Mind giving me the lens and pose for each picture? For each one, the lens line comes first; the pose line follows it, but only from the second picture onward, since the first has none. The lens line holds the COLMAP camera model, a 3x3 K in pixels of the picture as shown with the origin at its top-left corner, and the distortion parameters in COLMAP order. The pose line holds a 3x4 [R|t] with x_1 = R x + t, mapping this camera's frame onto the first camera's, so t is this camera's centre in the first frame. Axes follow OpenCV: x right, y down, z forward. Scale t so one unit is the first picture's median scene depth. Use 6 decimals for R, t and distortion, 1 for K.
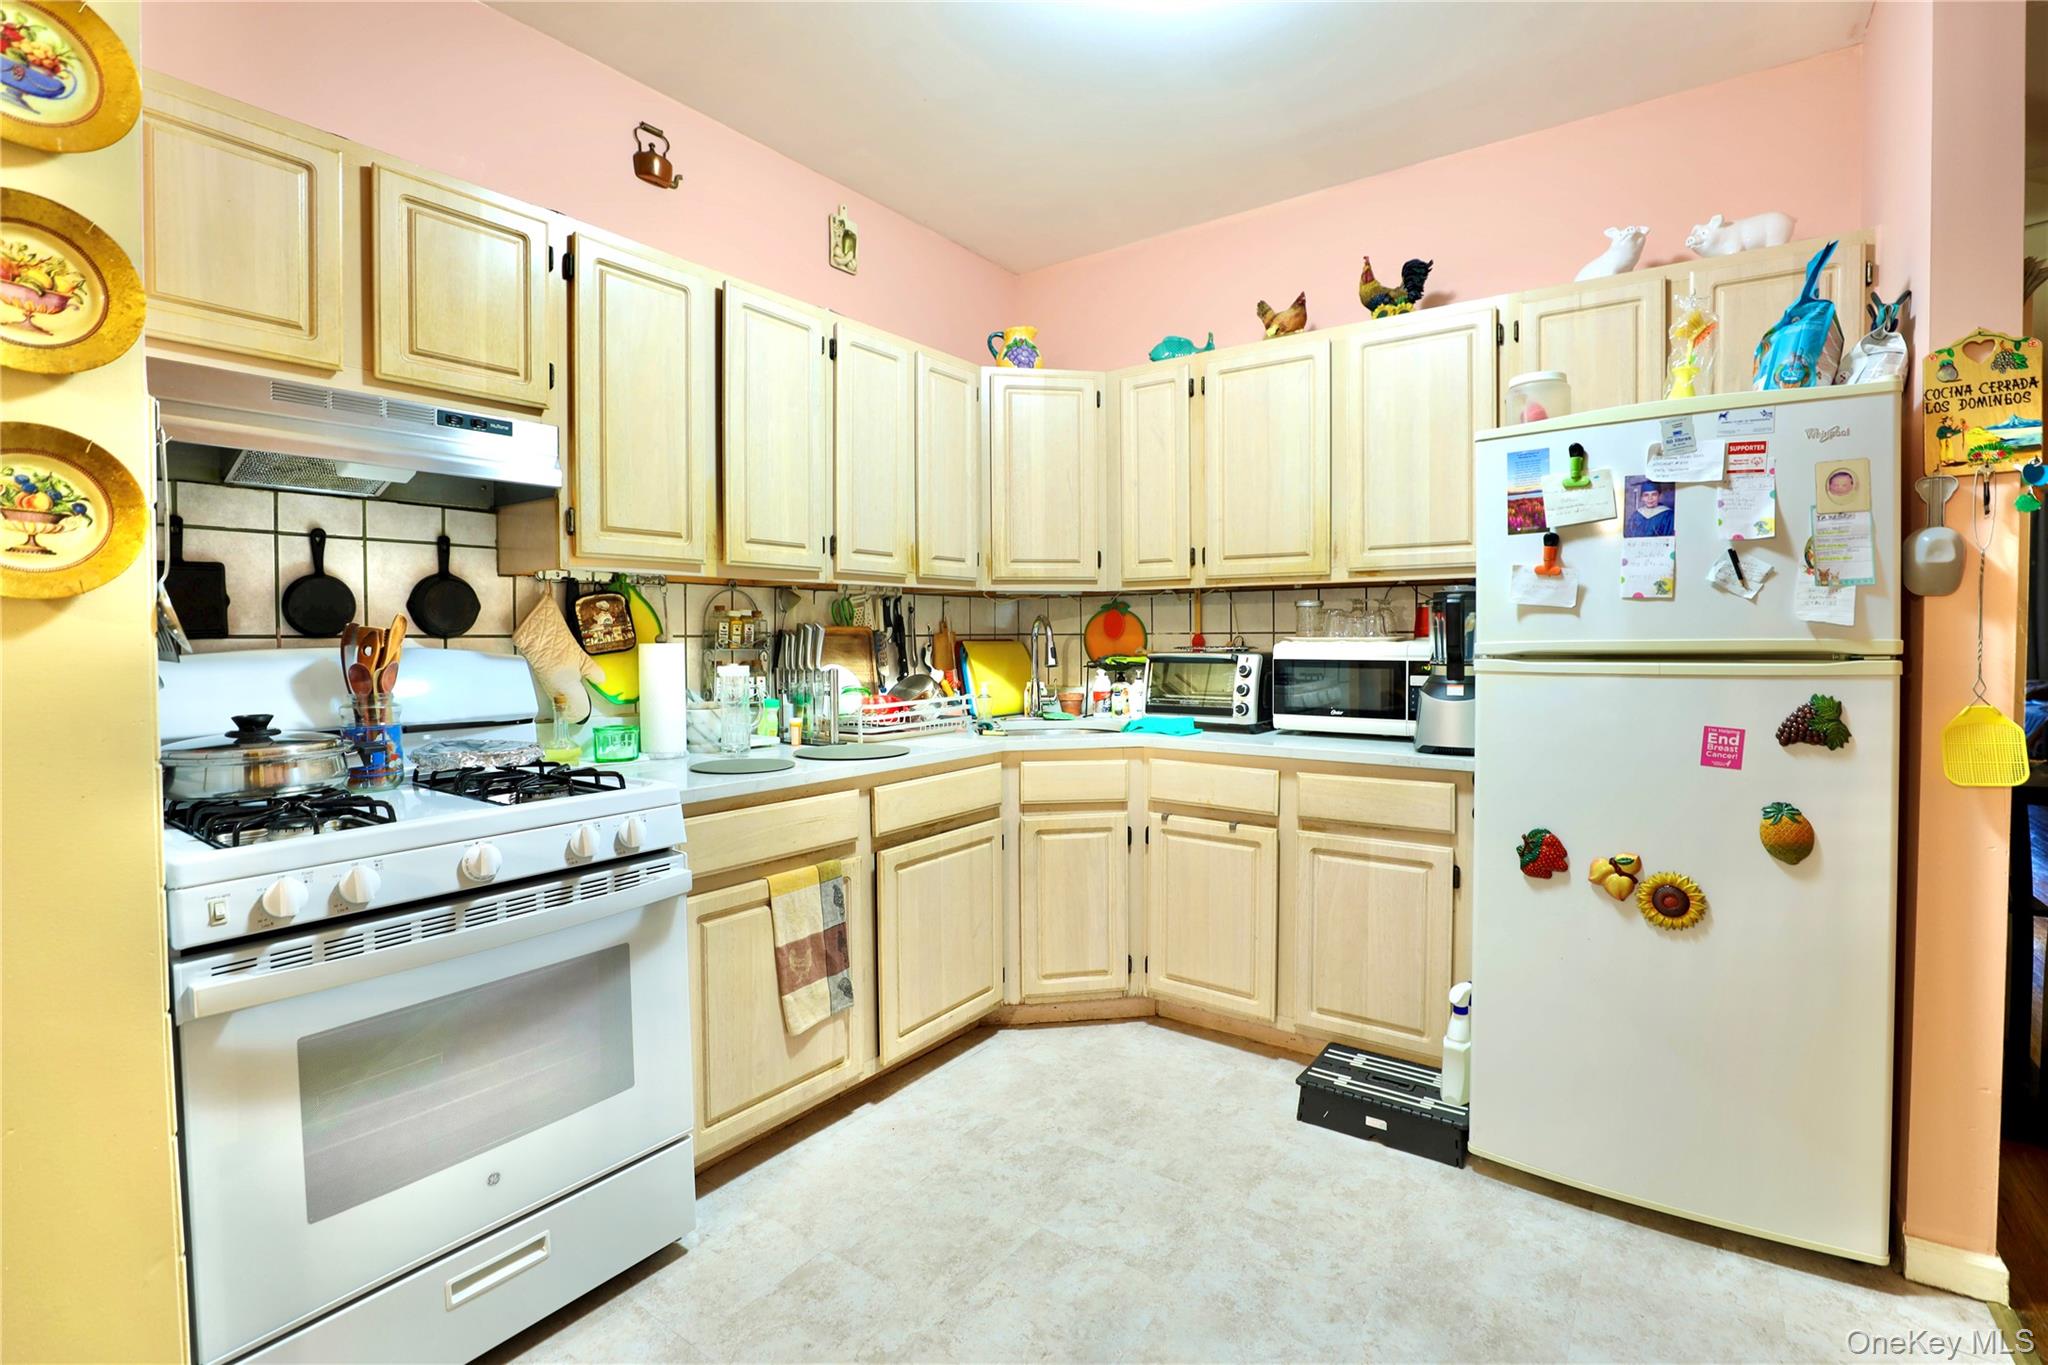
lens RADIAL K [[929.1, 0, 1013.1], [0, 929.1, 664.4], [0, 0, 1]] dist [-0.046374, 0.000971]
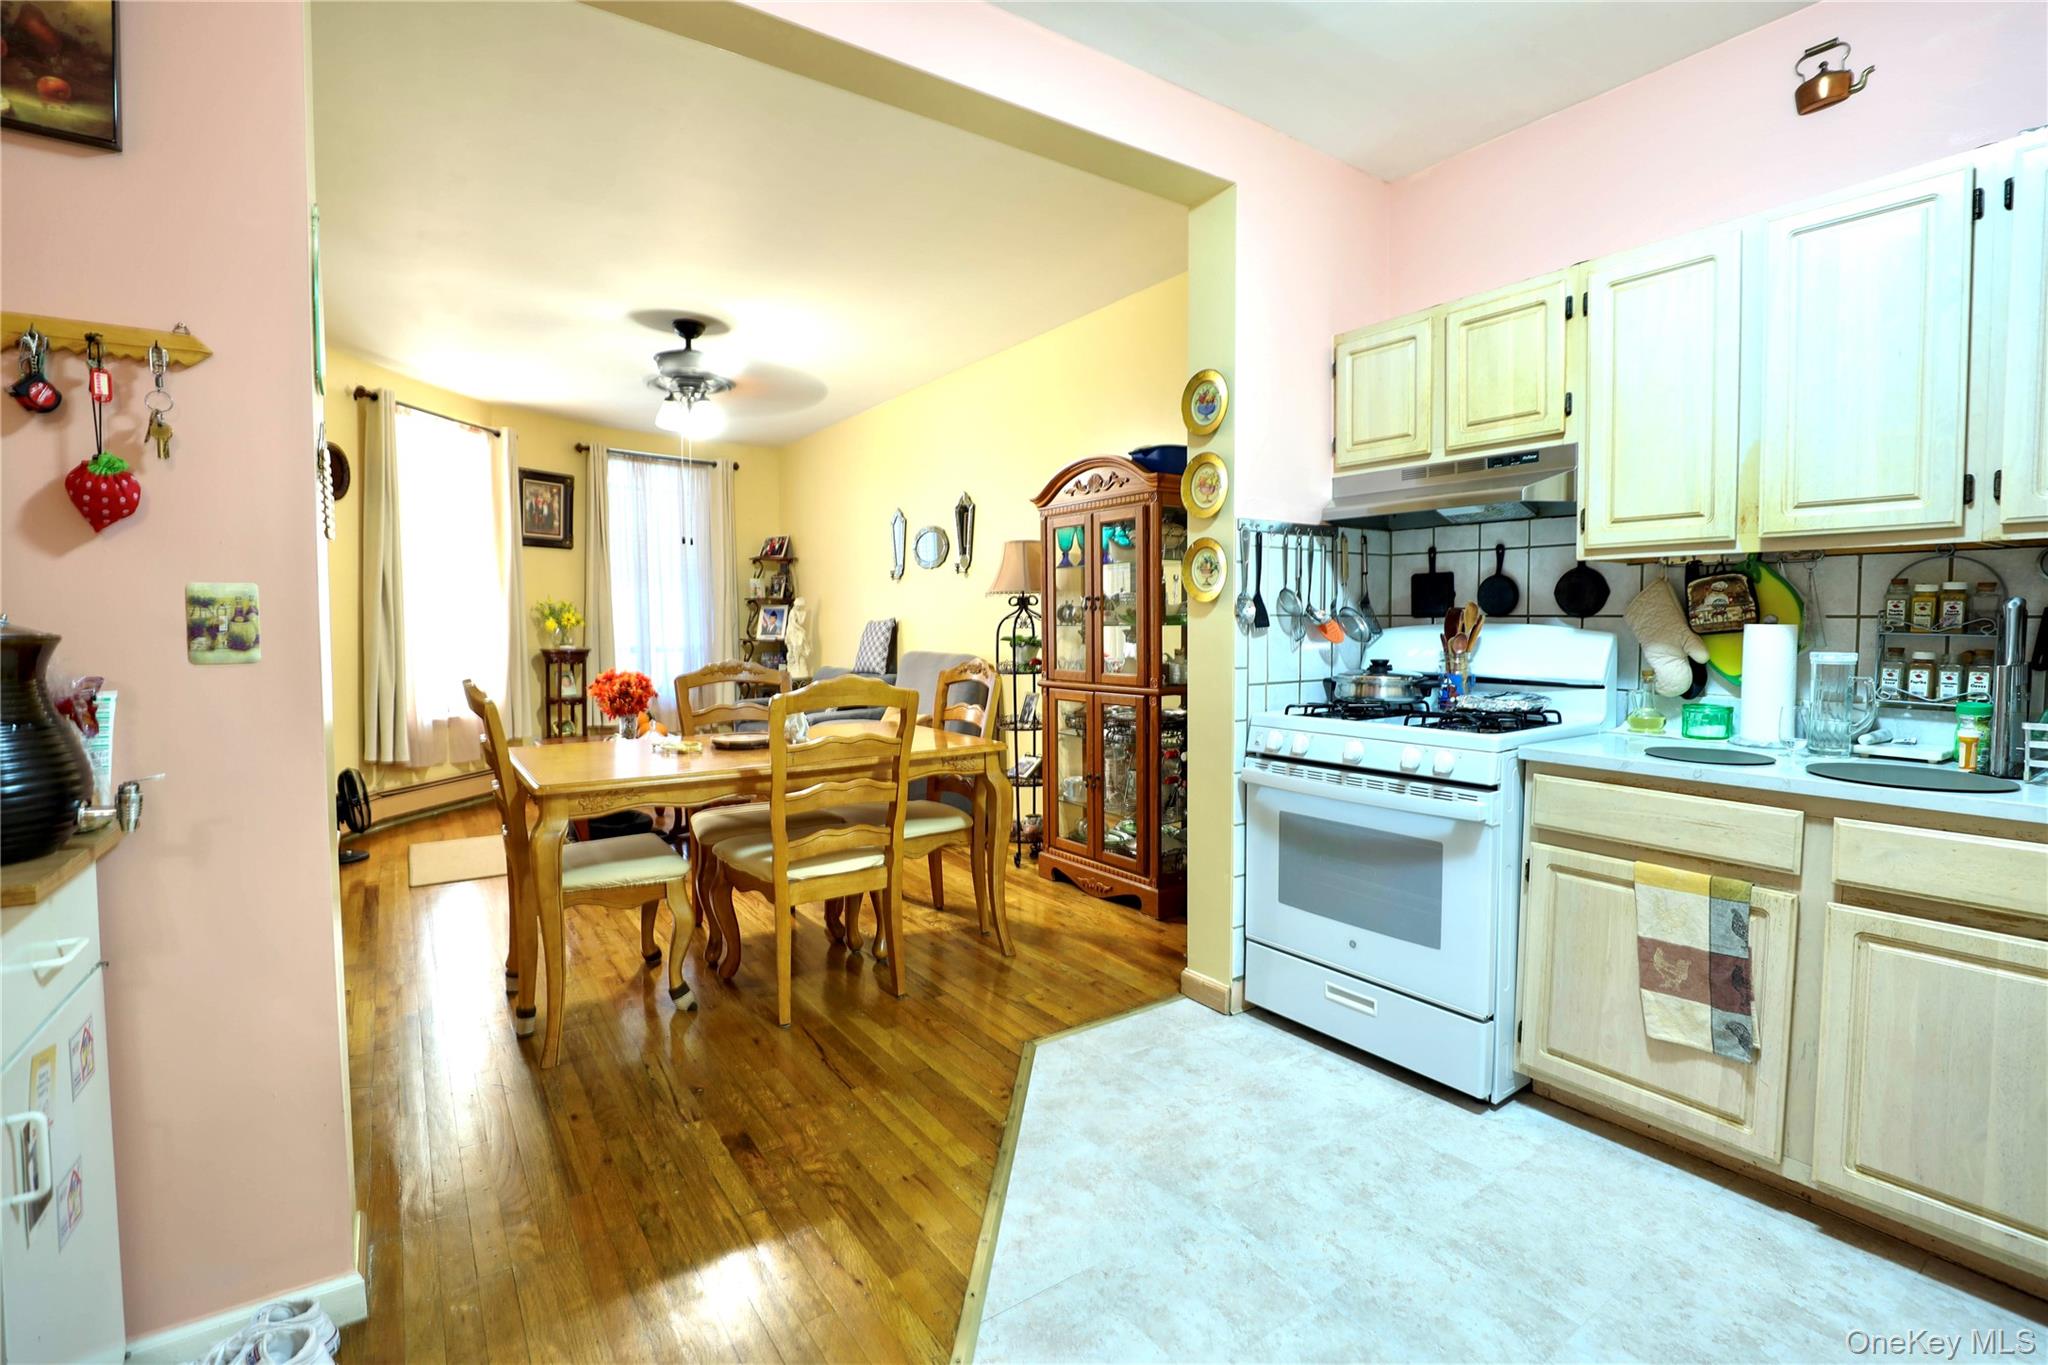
lens RADIAL K [[929.1, 0, 1012.6], [0, 929.1, 668.2], [0, 0, 1]] dist [-0.046374, 0.000971]
pose [[-0.348159, 0.054790, -0.935833, 0.837102], [-0.024271, 0.997429, 0.067426, -0.024155], [0.937121, 0.046189, -0.345934, 0.679746]]
